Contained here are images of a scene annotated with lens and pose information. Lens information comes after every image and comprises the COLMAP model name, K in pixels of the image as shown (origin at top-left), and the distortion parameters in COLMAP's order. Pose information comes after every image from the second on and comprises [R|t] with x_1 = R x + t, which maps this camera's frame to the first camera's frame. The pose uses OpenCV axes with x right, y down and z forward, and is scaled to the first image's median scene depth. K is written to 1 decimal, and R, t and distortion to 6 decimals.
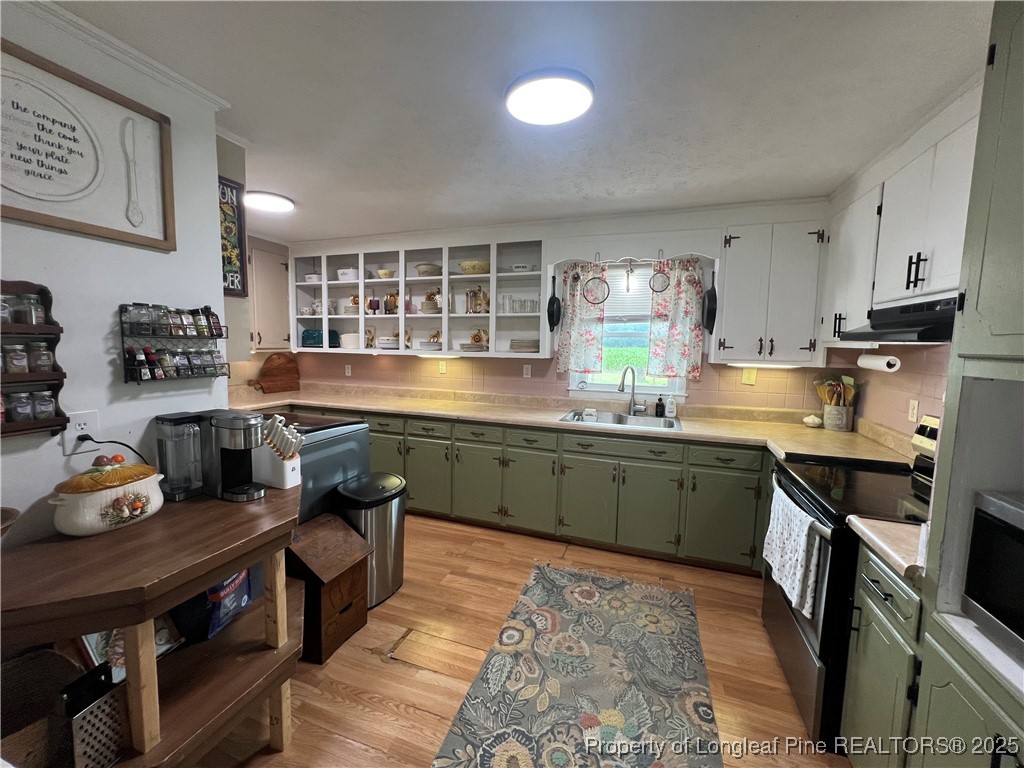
lens RADIAL K [[409.7, 0, 510.7], [0, 409.7, 382.8], [0, 0, 1]] dist [-0.002507, 0.000740]
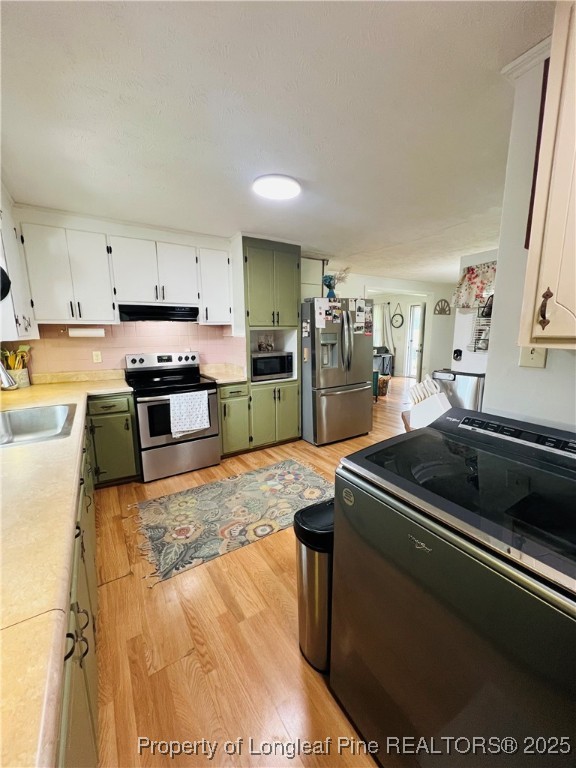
lens RADIAL K [[307.3, 0, 291.0], [0, 307.3, 382.7], [0, 0, 1]] dist [-0.002507, 0.000740]
pose [[-0.789369, -0.117759, 0.602519, -0.704087], [0.052107, 0.965038, 0.256878, -0.157196], [-0.611703, 0.234167, -0.755636, 1.735664]]
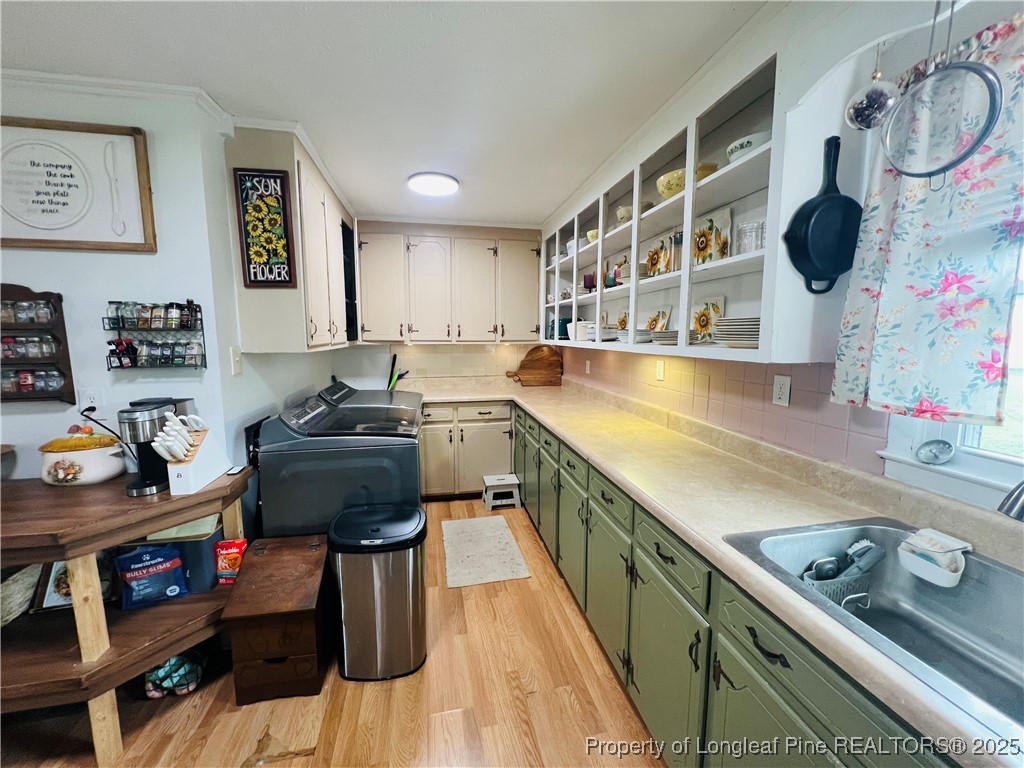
lens RADIAL K [[409.7, 0, 508.1], [0, 409.7, 381.0], [0, 0, 1]] dist [-0.002507, 0.000740]
pose [[0.508002, 0.081609, -0.857481, 0.492661], [-0.070351, 0.996107, 0.053124, -0.077928], [0.858478, 0.033338, 0.511766, 0.986745]]
